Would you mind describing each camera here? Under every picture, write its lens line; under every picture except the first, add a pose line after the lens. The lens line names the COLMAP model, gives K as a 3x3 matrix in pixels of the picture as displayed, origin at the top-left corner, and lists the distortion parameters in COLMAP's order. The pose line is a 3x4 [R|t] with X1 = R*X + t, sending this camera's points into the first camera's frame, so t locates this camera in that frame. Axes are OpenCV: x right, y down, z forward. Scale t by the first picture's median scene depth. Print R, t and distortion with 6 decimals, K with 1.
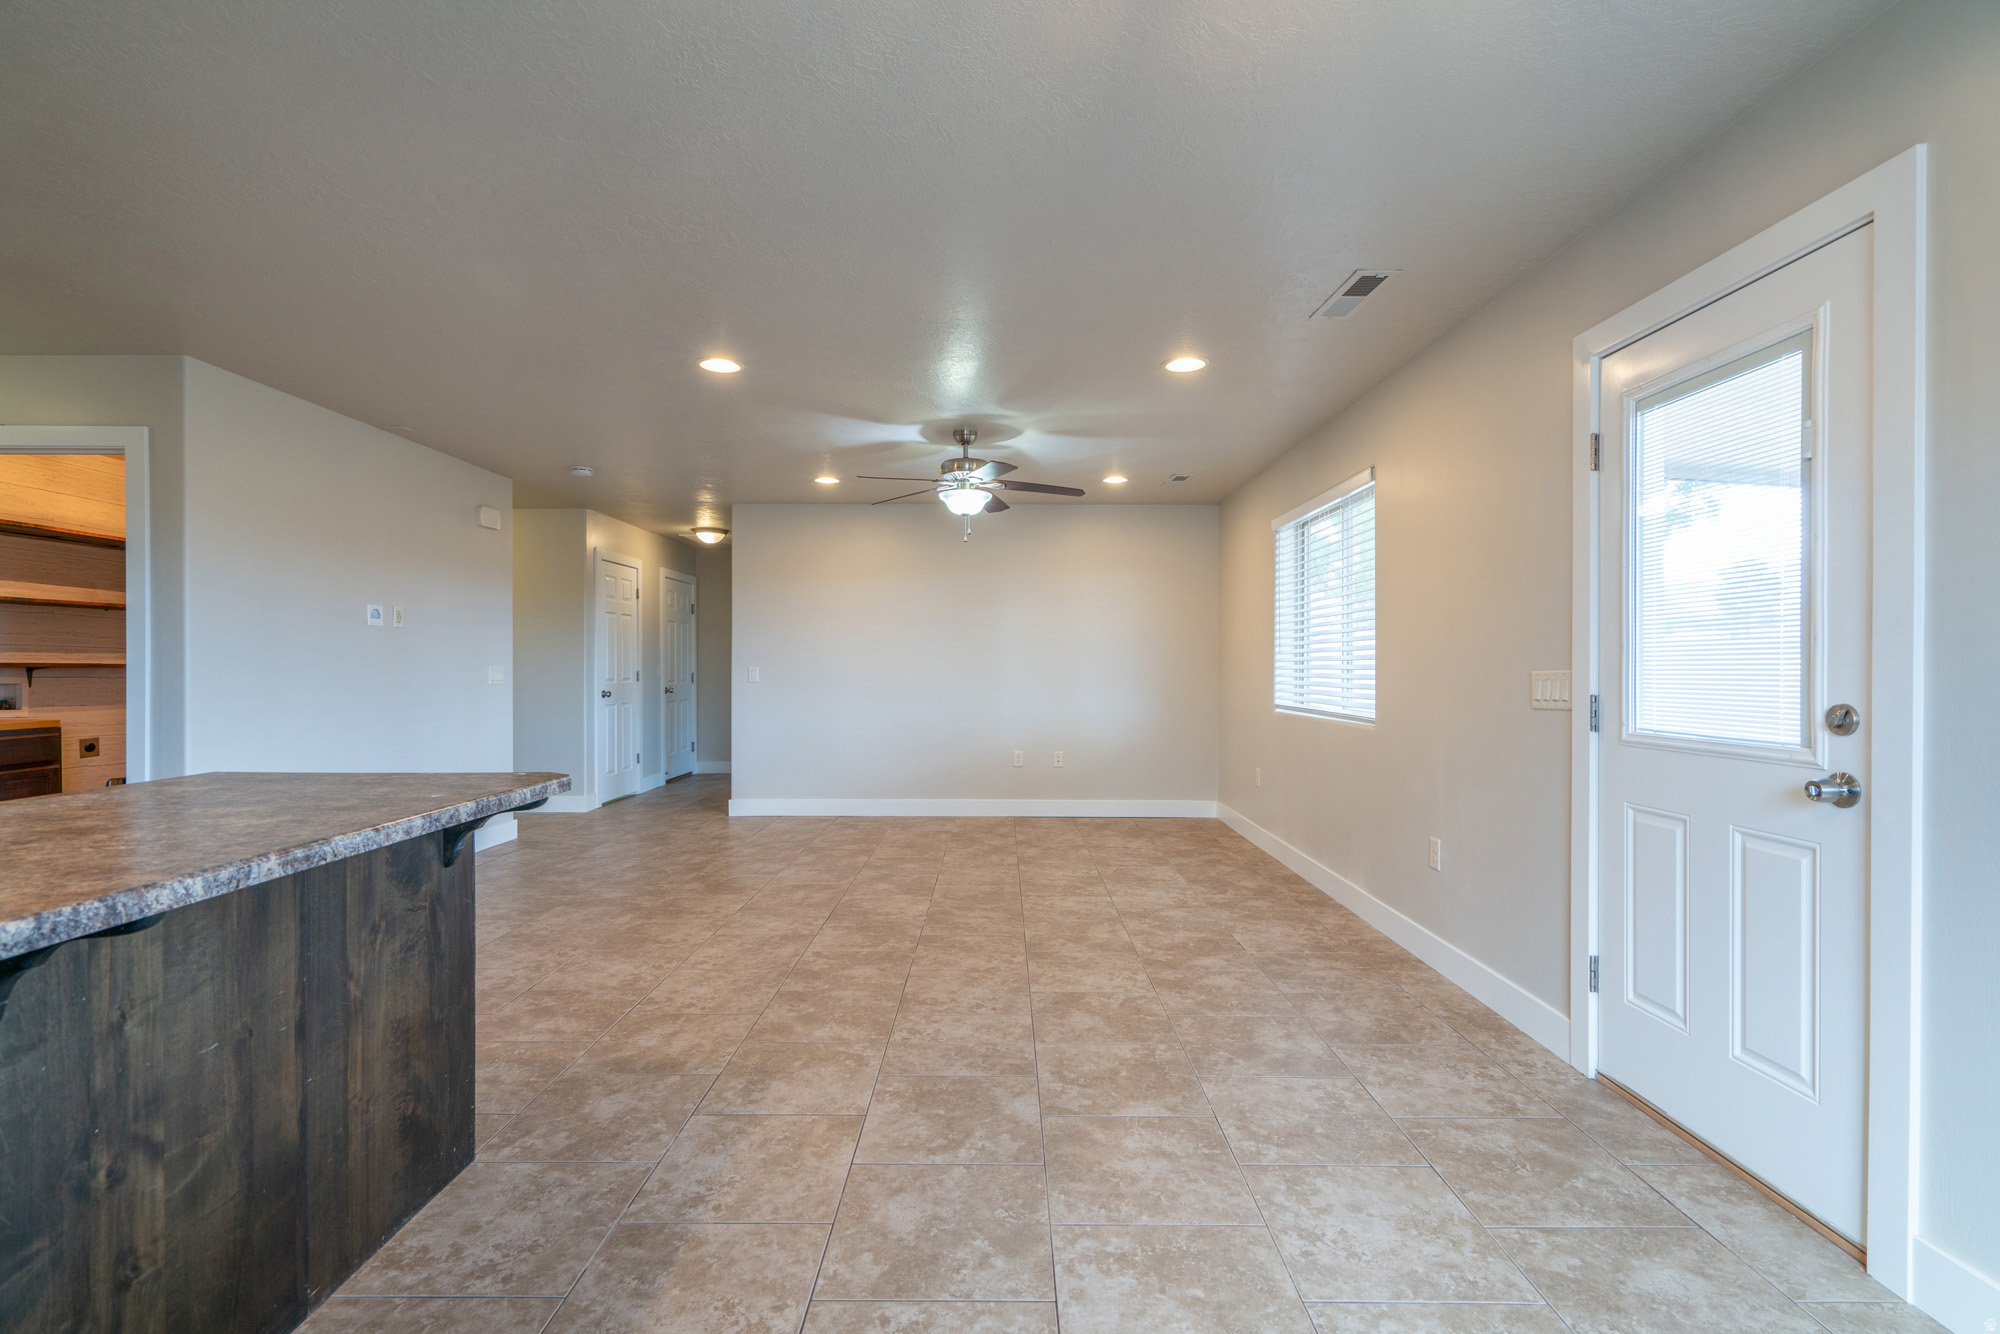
lens RADIAL K [[909.3, 0, 990.6], [0, 909.3, 660.4], [0, 0, 1]] dist [-0.006023, 0.003654]
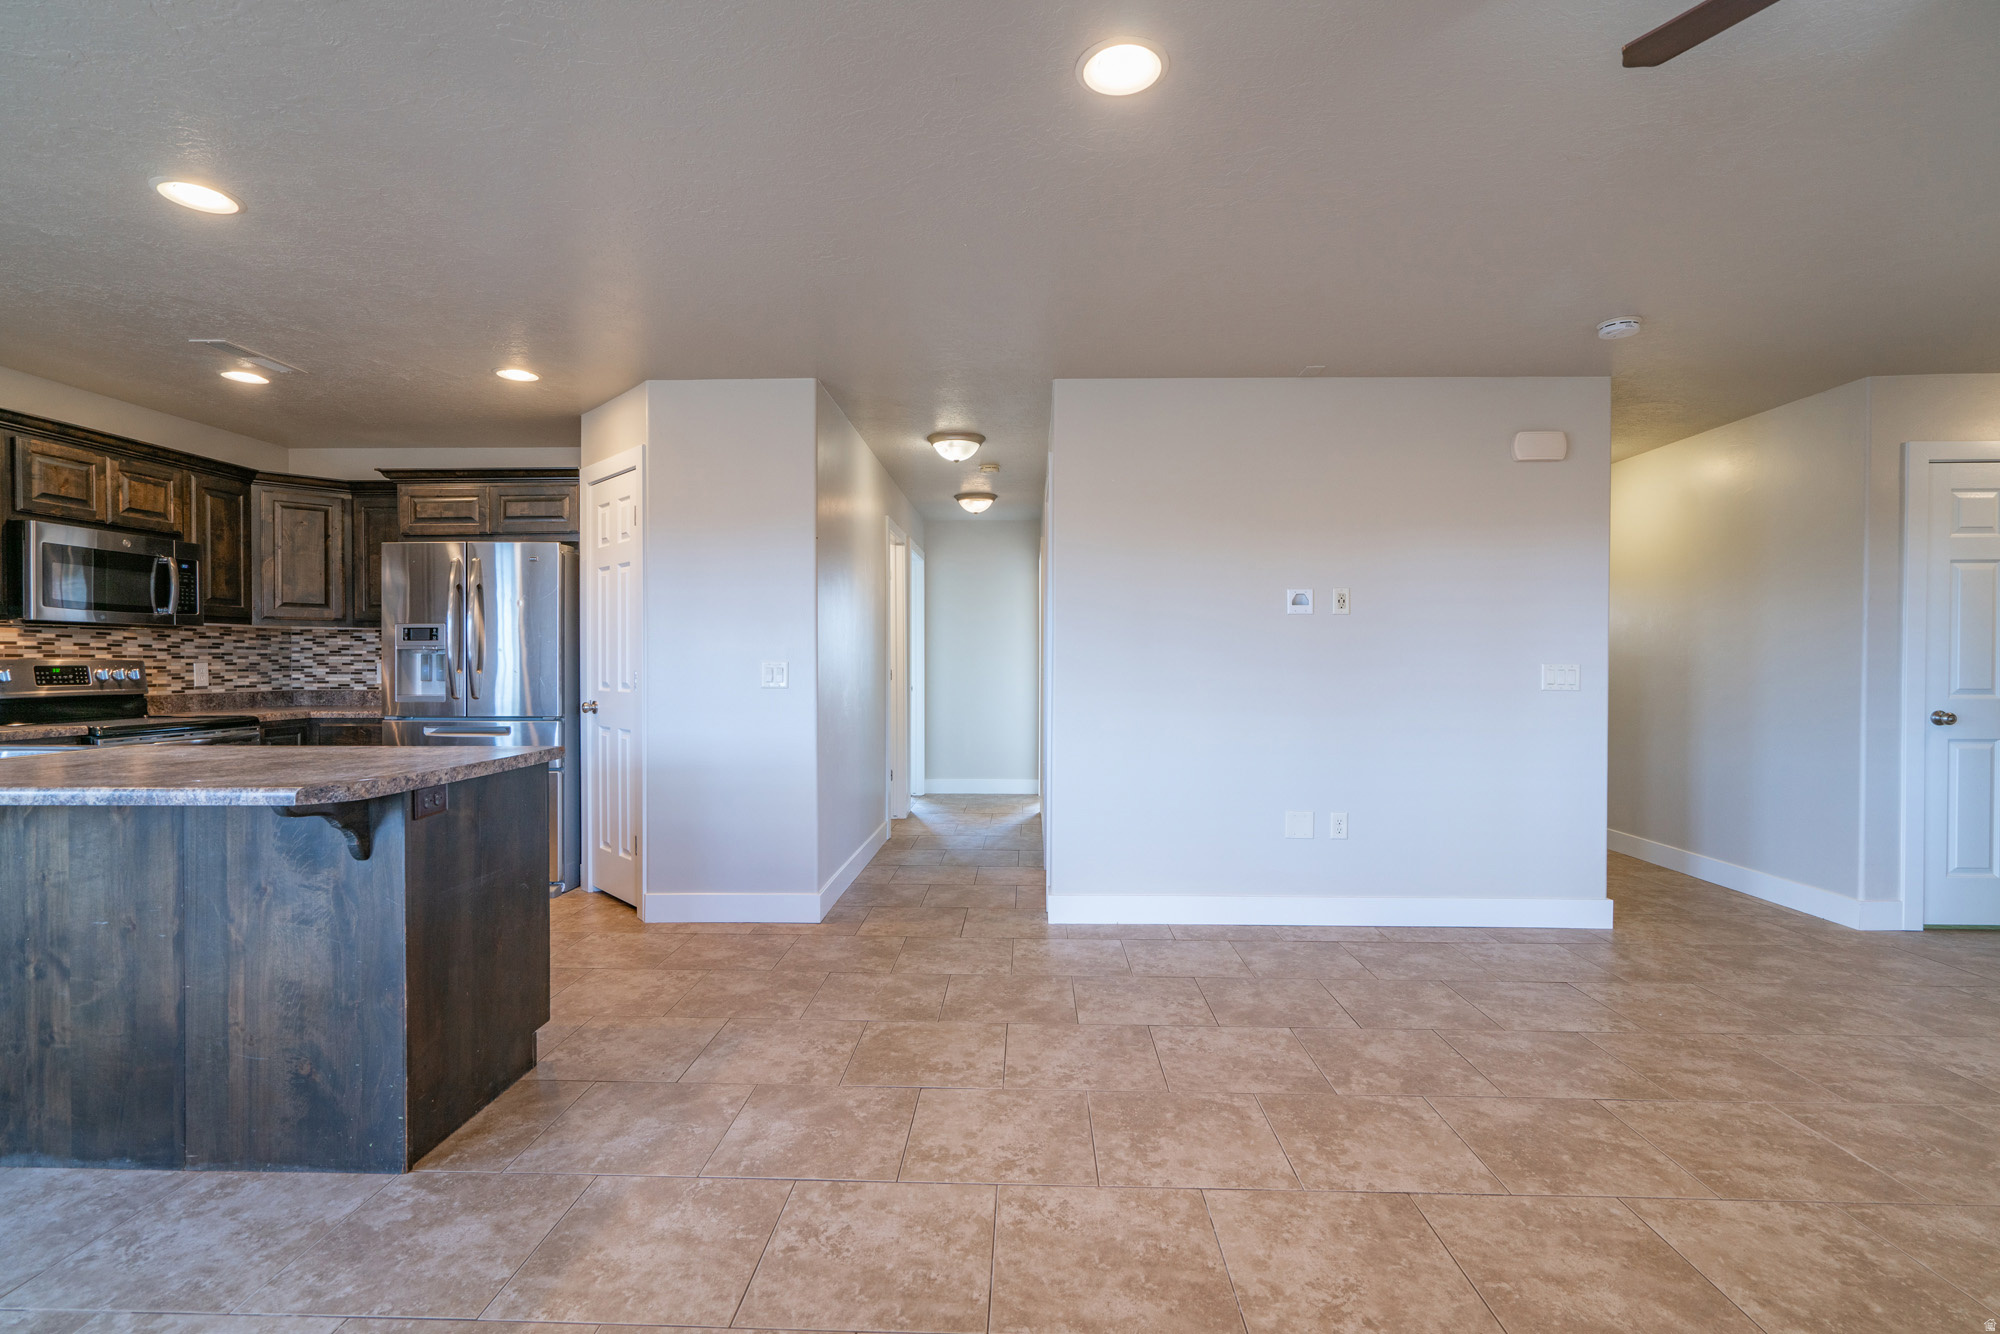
lens RADIAL K [[909.3, 0, 1003.0], [0, 909.3, 669.2], [0, 0, 1]] dist [-0.006023, 0.003654]
pose [[-0.020647, 0.010776, -0.999729, 0.200173], [0.003699, 0.999936, 0.010702, 0.004121], [0.999780, -0.003477, -0.020686, 0.890457]]
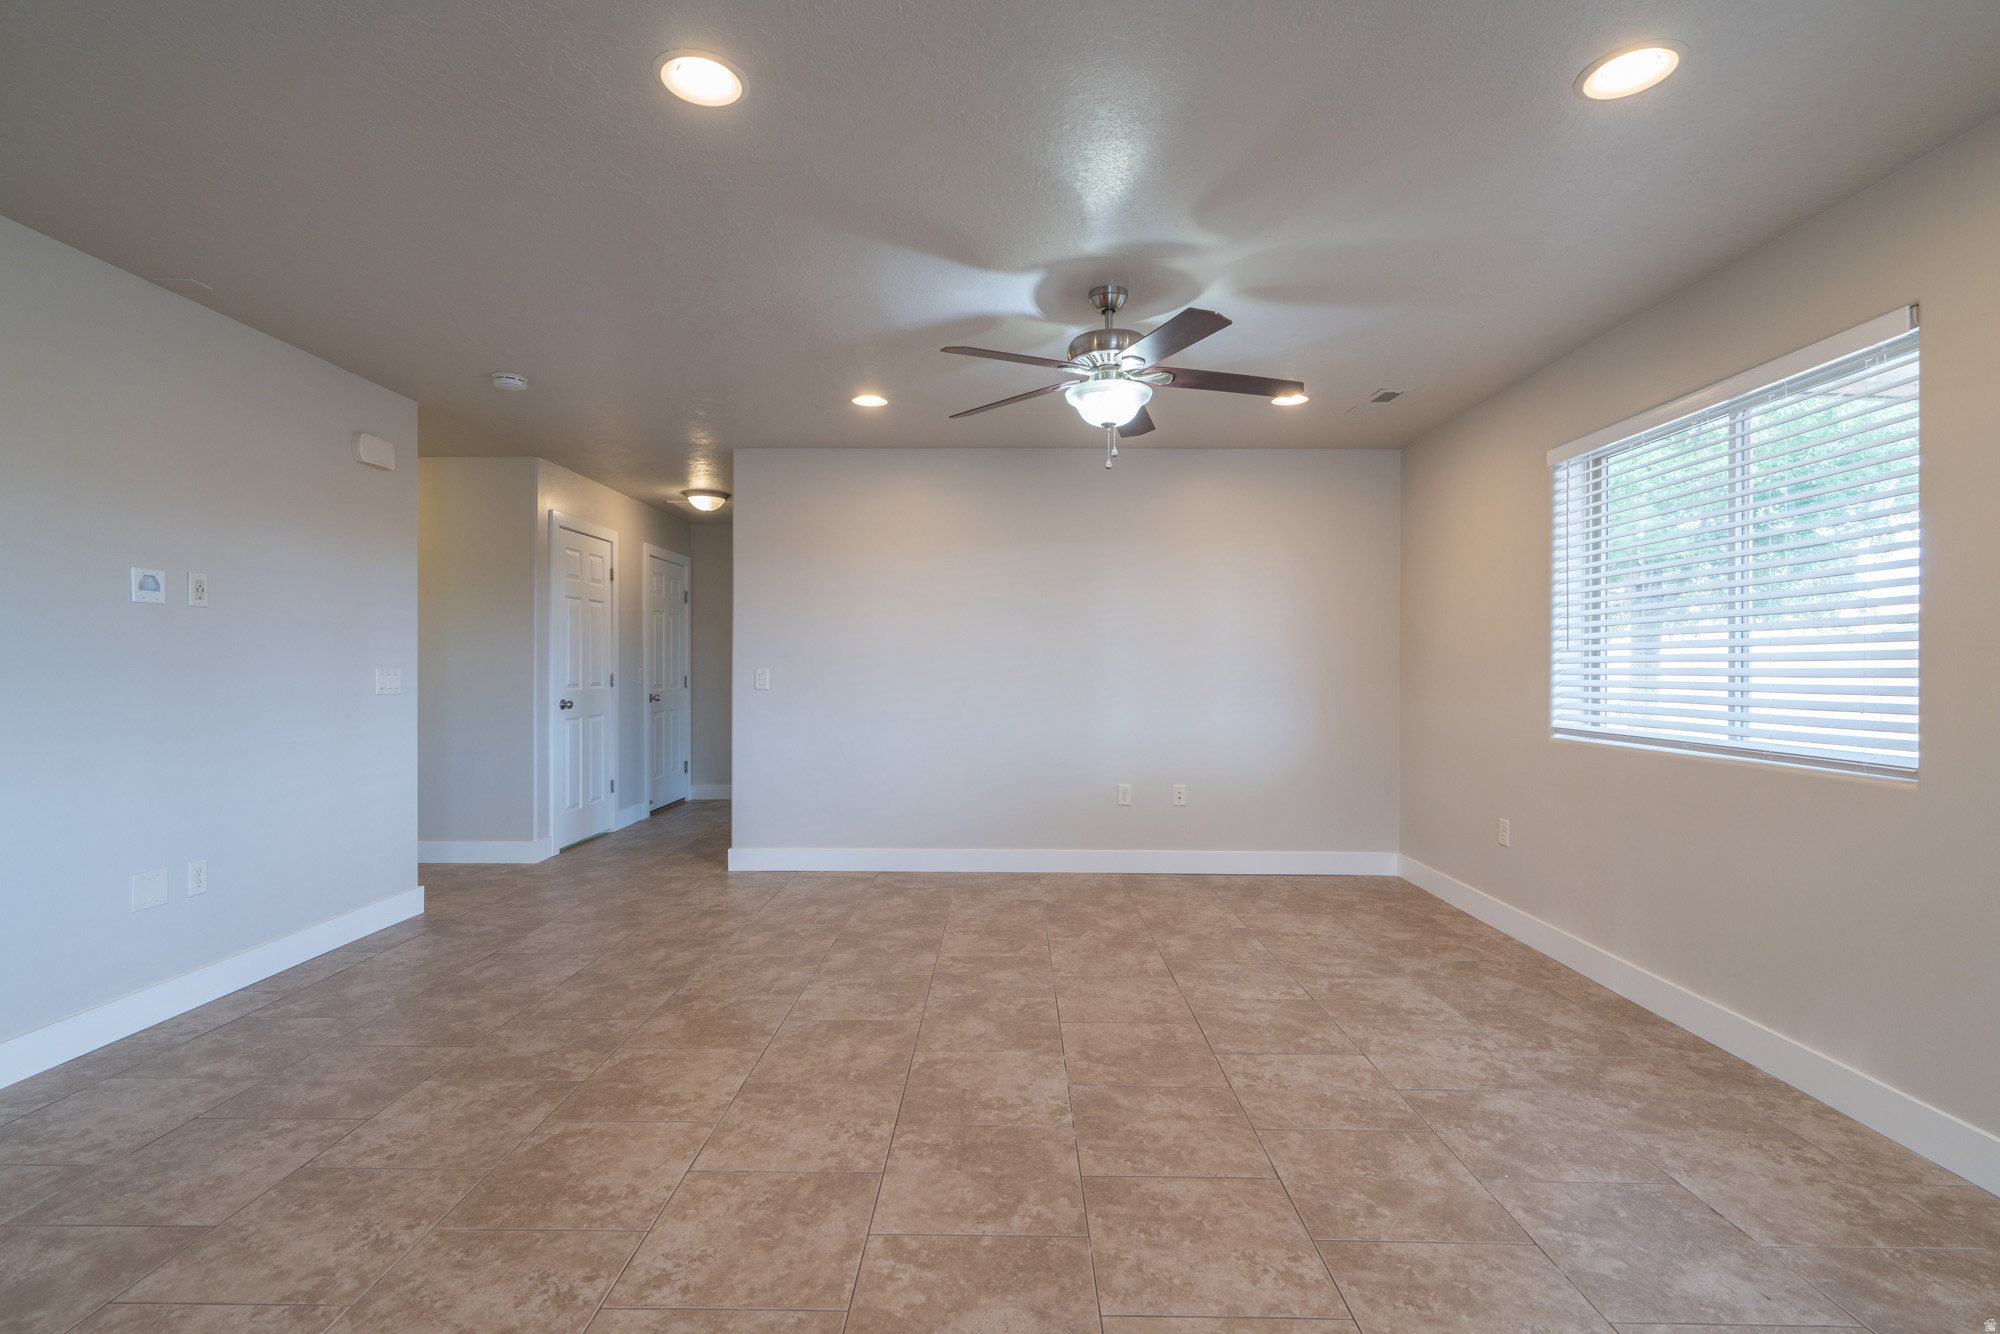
lens RADIAL K [[909.3, 0, 993.3], [0, 909.3, 665.3], [0, 0, 1]] dist [-0.006023, 0.003654]
pose [[0.999991, 0.002340, -0.003594, -0.124880], [-0.002331, 0.999994, 0.002489, 0.003929], [0.003600, -0.002480, 0.999990, 0.464531]]
